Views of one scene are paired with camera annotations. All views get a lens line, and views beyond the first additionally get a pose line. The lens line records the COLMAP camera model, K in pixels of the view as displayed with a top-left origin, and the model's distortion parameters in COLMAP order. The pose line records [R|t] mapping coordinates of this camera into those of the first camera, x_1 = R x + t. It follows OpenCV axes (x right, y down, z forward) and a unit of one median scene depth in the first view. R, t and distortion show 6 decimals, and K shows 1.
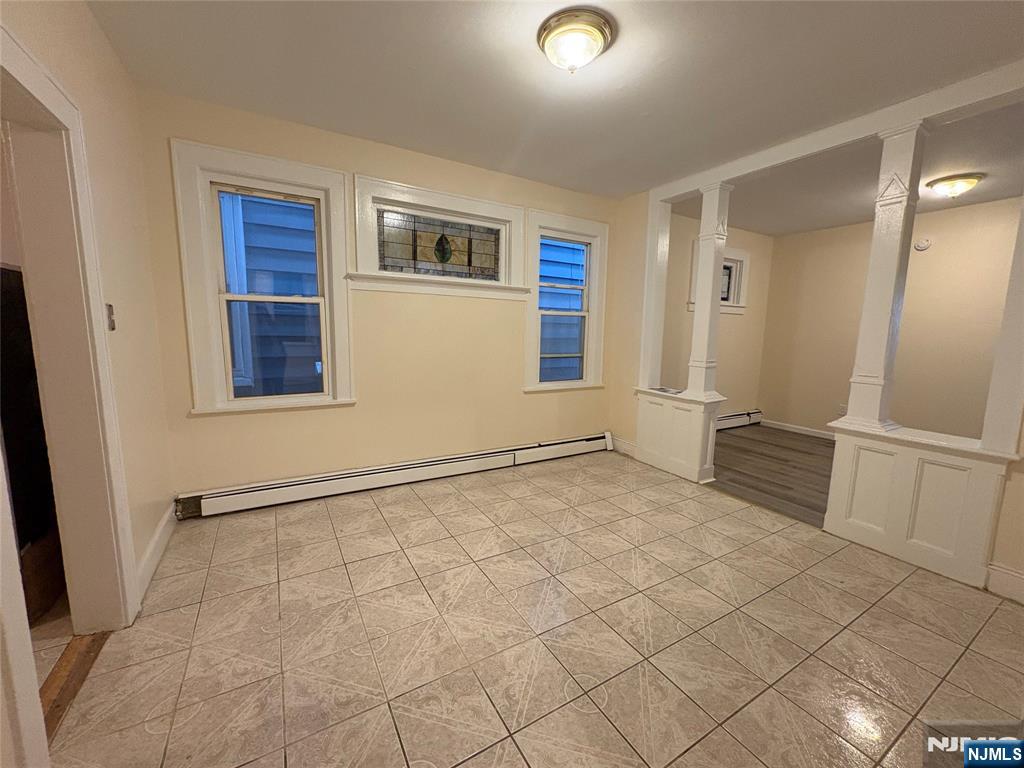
lens RADIAL K [[408.6, 0, 511.8], [0, 408.6, 382.3], [0, 0, 1]] dist [-0.000562, 0.000195]
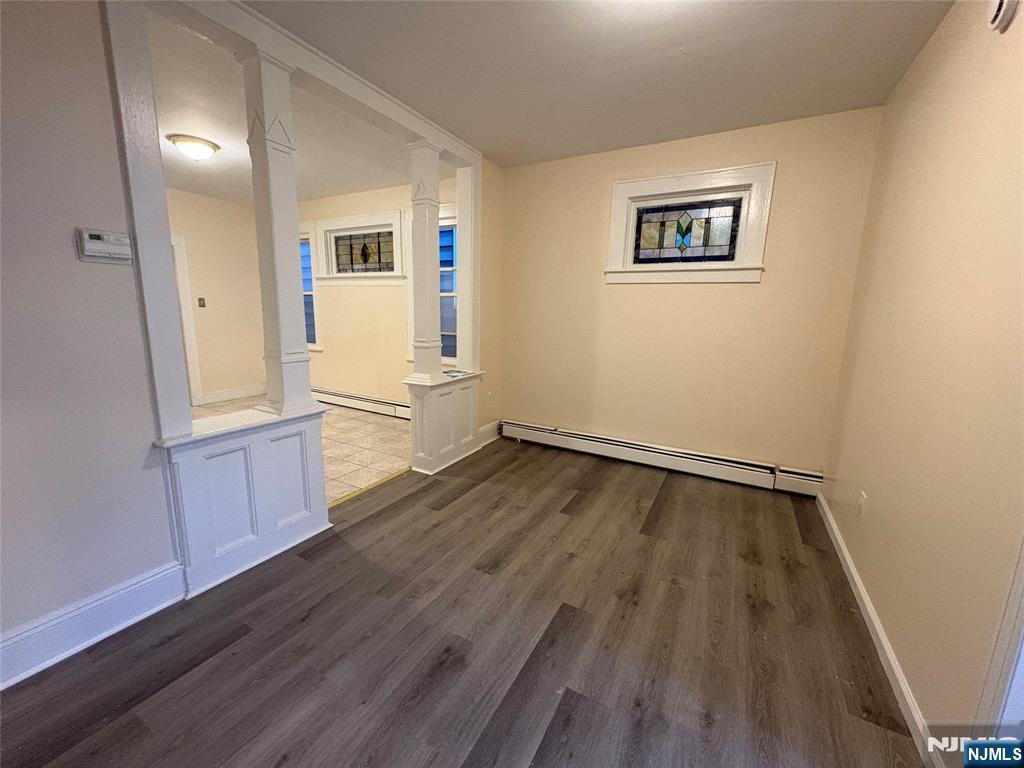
lens RADIAL K [[408.6, 0, 513.4], [0, 408.6, 382.5], [0, 0, 1]] dist [-0.000562, 0.000195]
pose [[0.513673, 0.139172, -0.846623, 1.417332], [-0.125472, 0.988333, 0.086339, -0.064759], [0.848762, 0.061877, 0.525142, 0.720506]]
